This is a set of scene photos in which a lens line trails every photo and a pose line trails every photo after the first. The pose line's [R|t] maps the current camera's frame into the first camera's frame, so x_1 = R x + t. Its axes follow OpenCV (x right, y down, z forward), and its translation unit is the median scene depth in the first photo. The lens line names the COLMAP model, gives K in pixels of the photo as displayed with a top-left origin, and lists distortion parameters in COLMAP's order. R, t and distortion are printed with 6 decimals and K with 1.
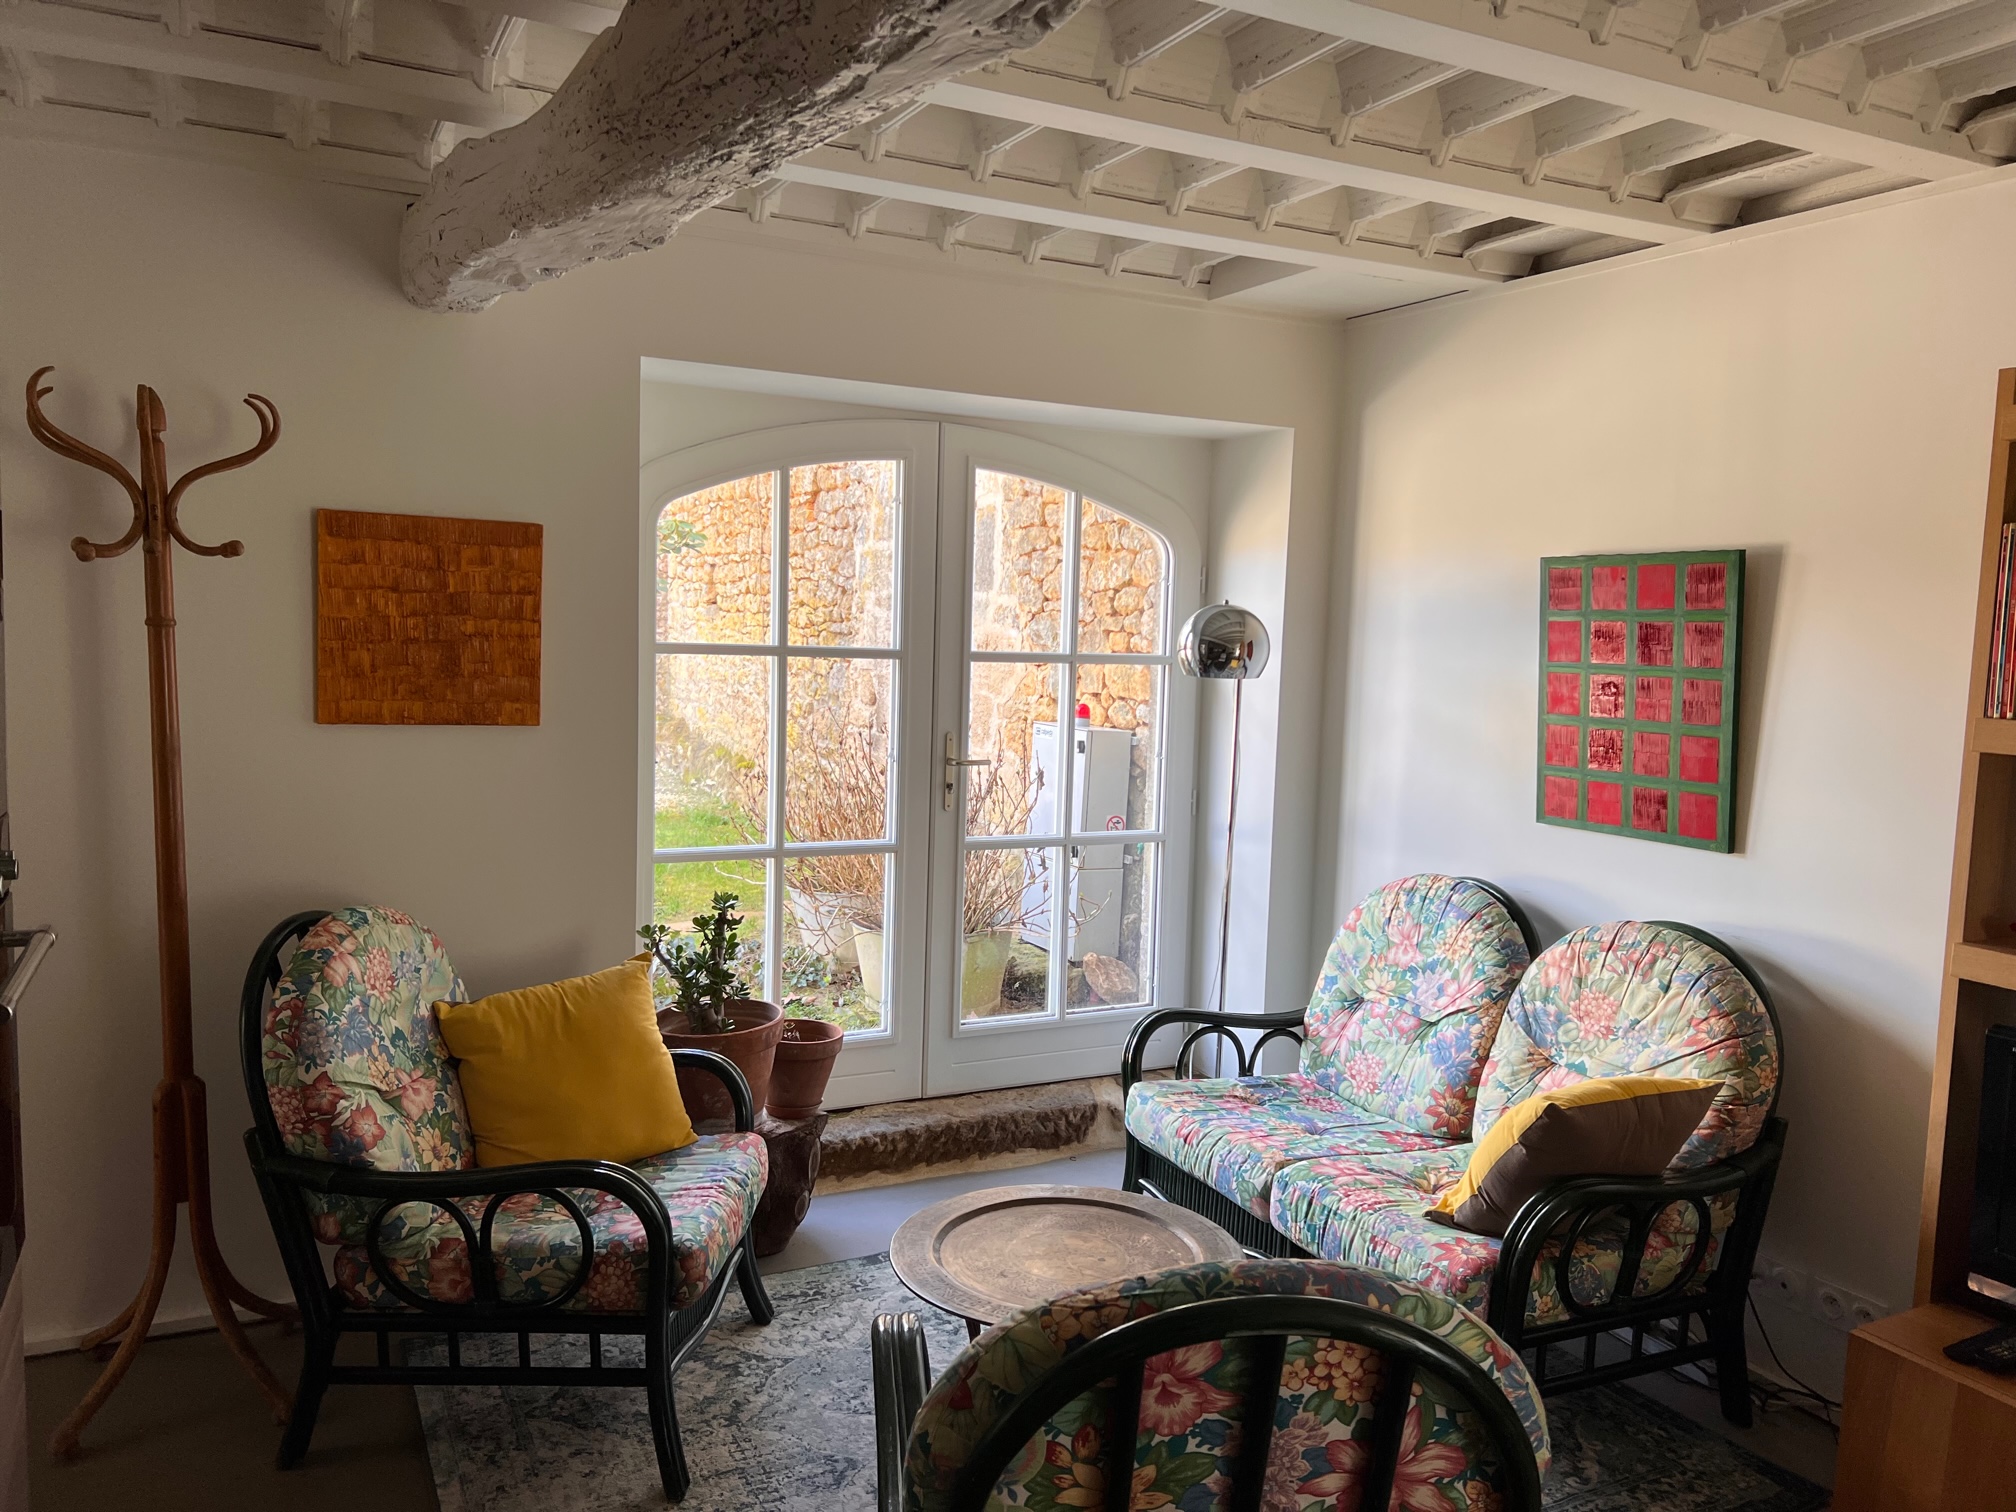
lens RADIAL K [[1511.6, 0, 1008.0], [0, 1511.6, 756.0], [0, 0, 1]] dist [0.023825, -0.002039]
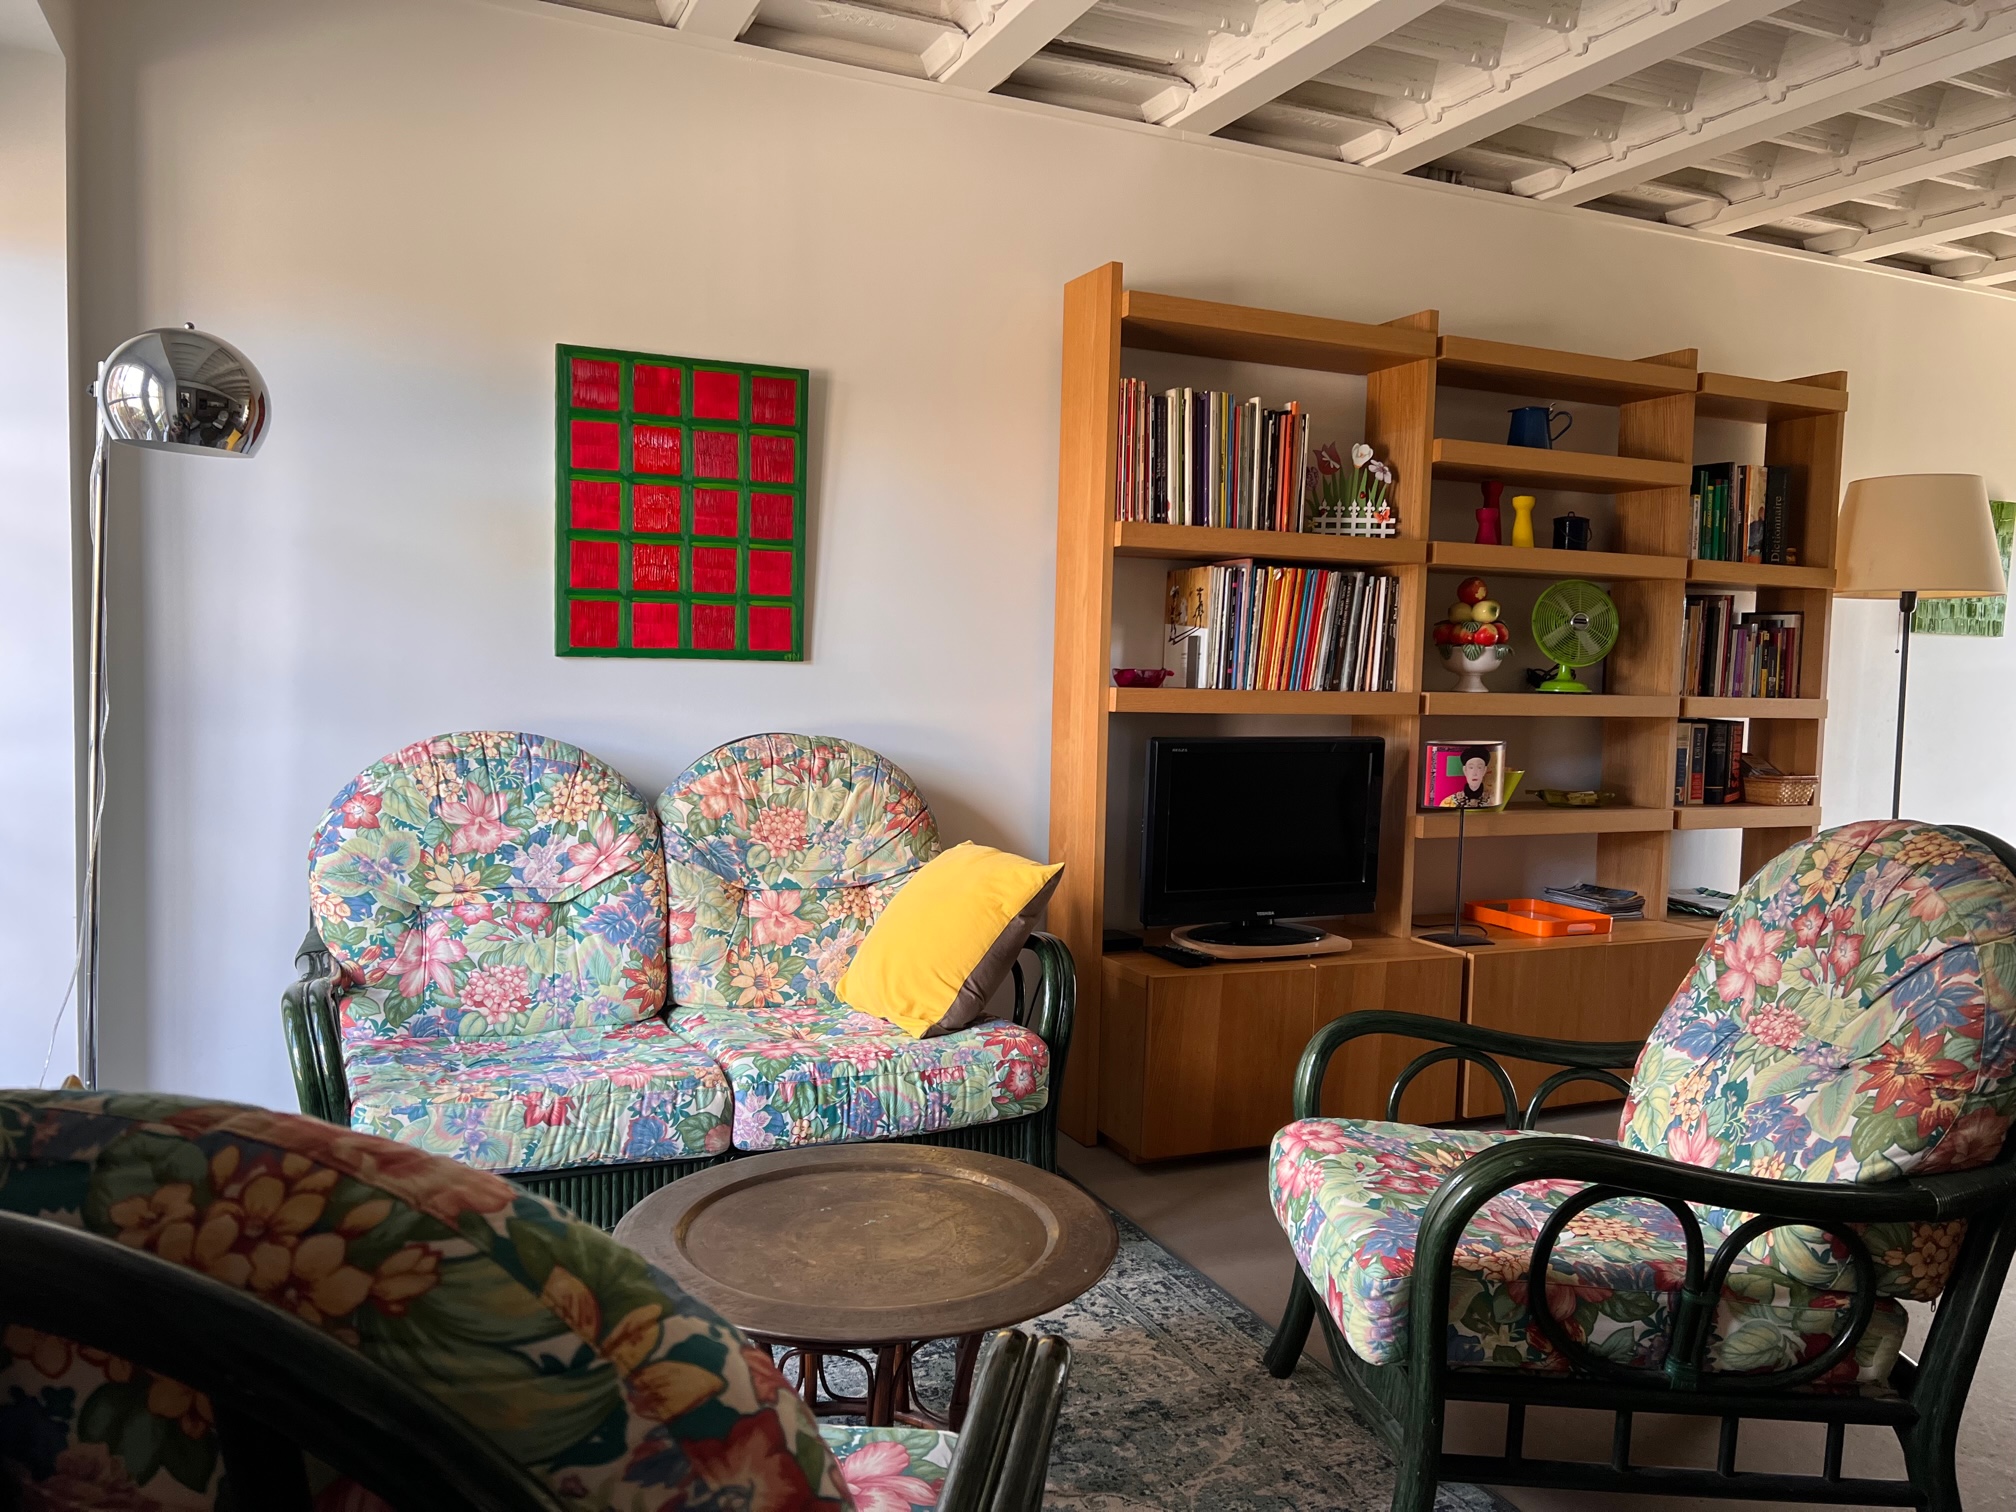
lens RADIAL K [[1511.6, 0, 1008.0], [0, 1511.6, 756.0], [0, 0, 1]] dist [0.023825, -0.002039]
pose [[0.033538, -0.091418, 0.995248, -0.544740], [0.060817, 0.994149, 0.089267, 0.040893], [-0.997585, 0.057534, 0.038901, 0.759764]]
